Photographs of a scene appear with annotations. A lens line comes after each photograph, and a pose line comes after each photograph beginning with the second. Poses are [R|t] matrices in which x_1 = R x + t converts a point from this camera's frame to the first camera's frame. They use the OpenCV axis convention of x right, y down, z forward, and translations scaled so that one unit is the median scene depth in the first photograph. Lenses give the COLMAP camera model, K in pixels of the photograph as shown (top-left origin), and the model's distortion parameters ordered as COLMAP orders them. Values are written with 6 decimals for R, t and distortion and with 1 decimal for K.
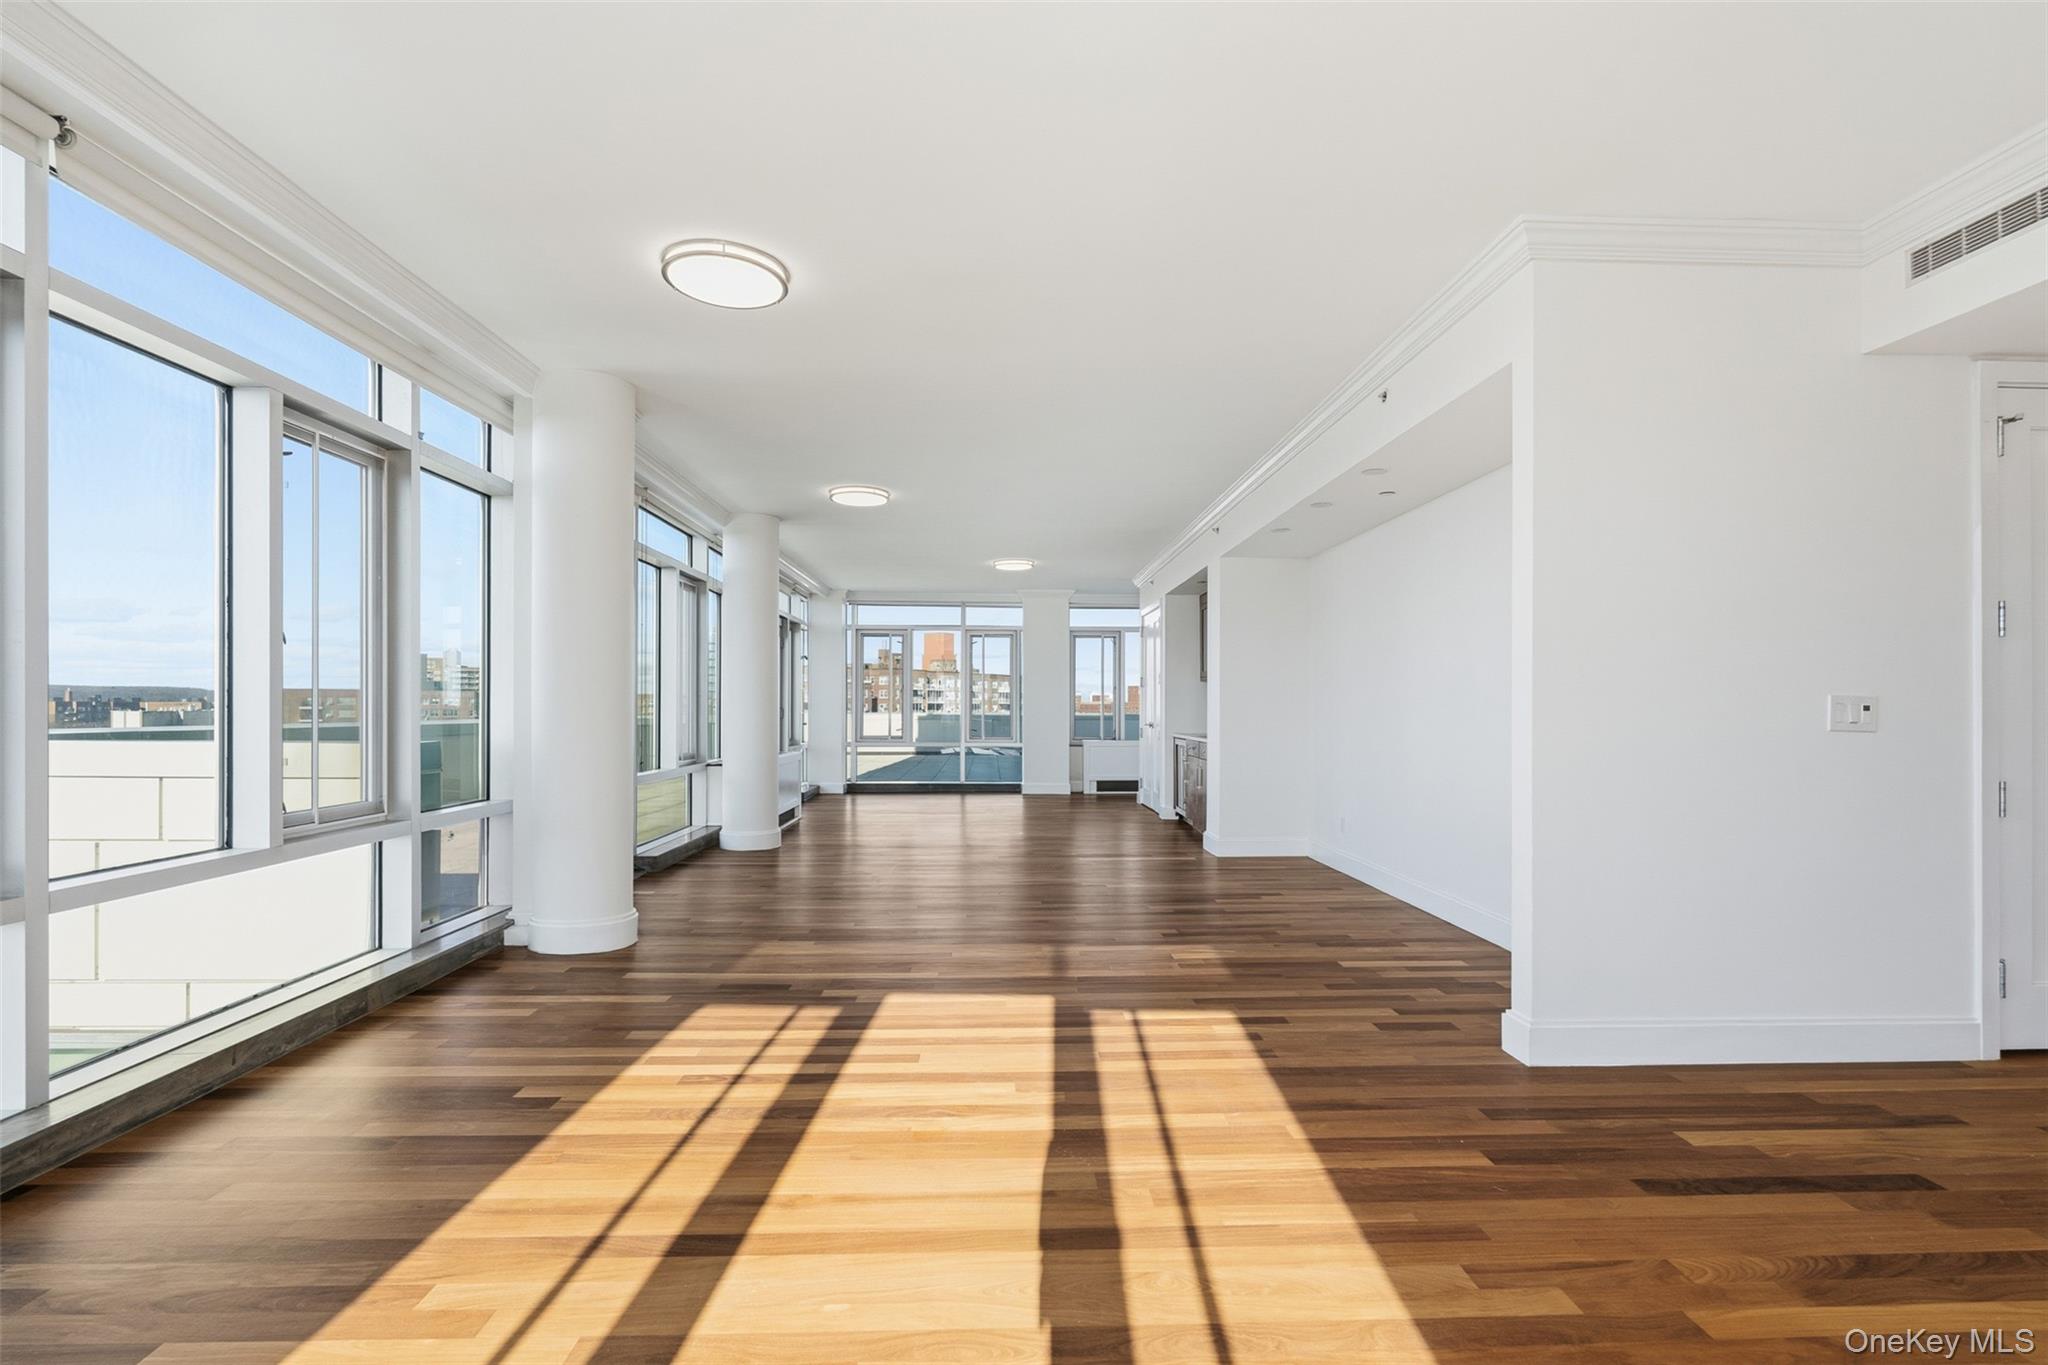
lens RADIAL K [[941.8, 0, 1016.7], [0, 941.8, 700.8], [0, 0, 1]] dist [-0.004001, 0.000480]
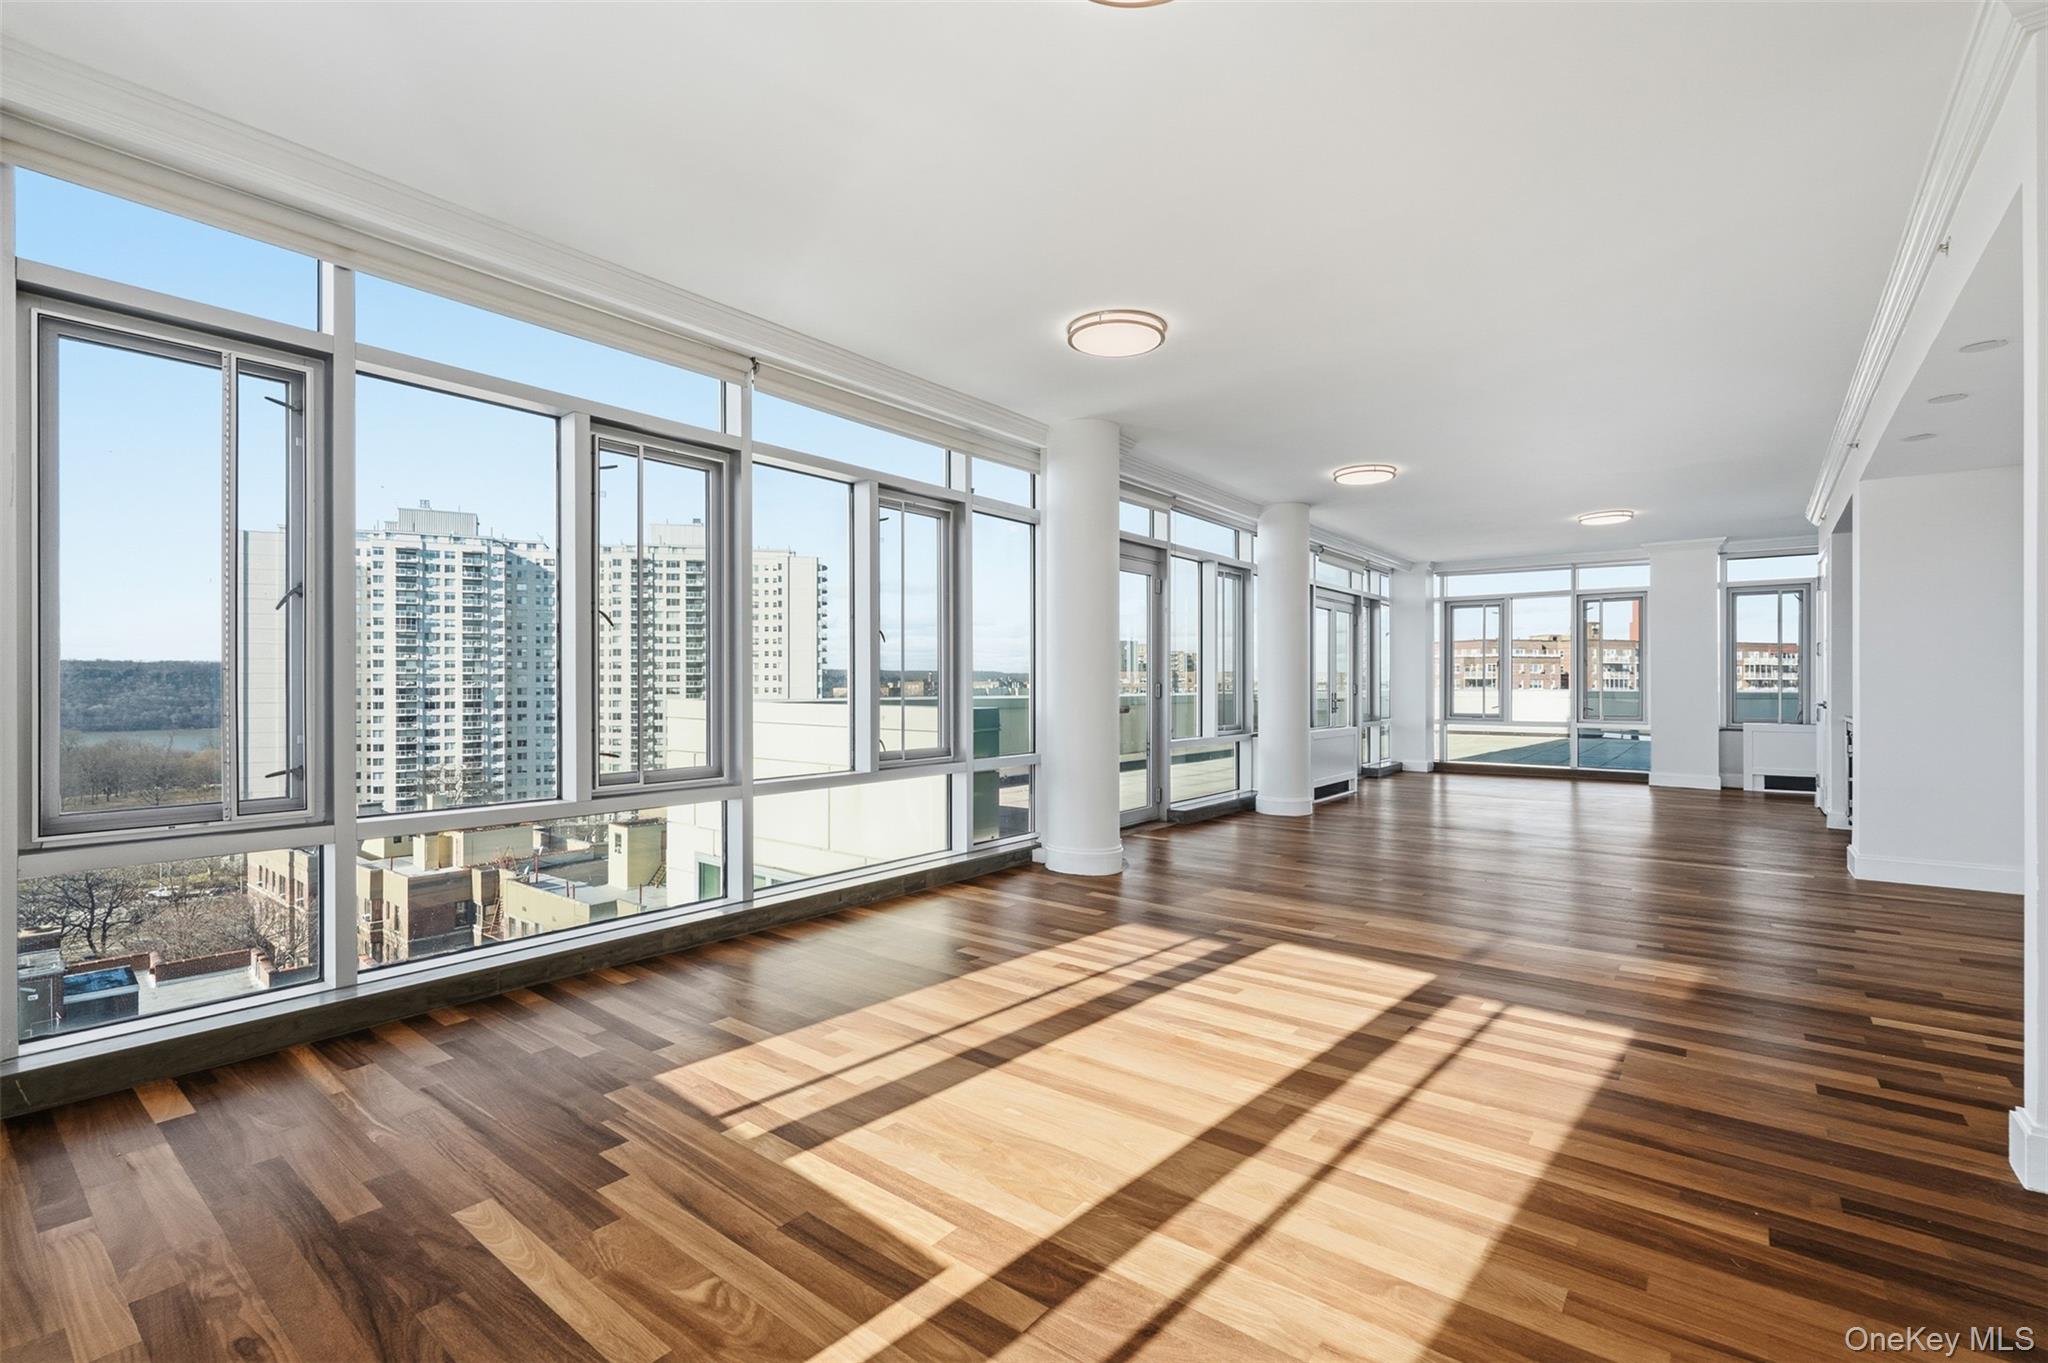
lens RADIAL K [[947.1, 0, 1024.0], [0, 947.1, 681.5], [0, 0, 1]] dist [0.000428, 0.001099]
pose [[0.750425, -0.004229, -0.660942, 0.415496], [0.006604, 0.999978, 0.001101, 0.003886], [0.660923, -0.005191, 0.750436, -0.021980]]
